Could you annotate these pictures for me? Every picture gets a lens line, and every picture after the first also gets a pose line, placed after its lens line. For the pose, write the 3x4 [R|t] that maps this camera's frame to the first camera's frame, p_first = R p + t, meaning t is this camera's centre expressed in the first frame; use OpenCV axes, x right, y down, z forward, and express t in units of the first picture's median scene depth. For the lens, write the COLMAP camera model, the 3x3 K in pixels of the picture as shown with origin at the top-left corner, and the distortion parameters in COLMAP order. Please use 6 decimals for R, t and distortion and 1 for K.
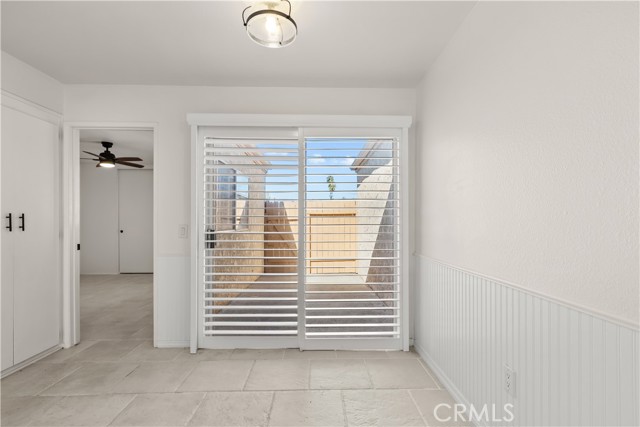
lens RADIAL K [[297.6, 0, 318.7], [0, 297.6, 219.9], [0, 0, 1]] dist [0.001920, 0.000320]
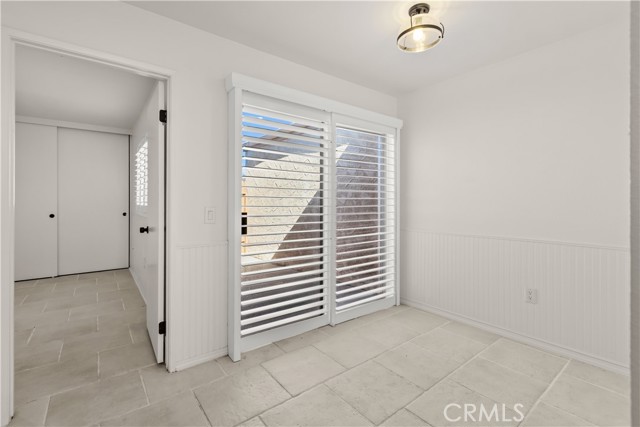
lens RADIAL K [[289.0, 0, 321.6], [0, 289.0, 206.7], [0, 0, 1]] dist [0.003967, 0.000431]
pose [[0.806101, -0.007750, 0.591727, -0.702473], [0.005155, 0.999968, 0.006075, 0.011929], [-0.591755, -0.001847, 0.806116, 0.204169]]
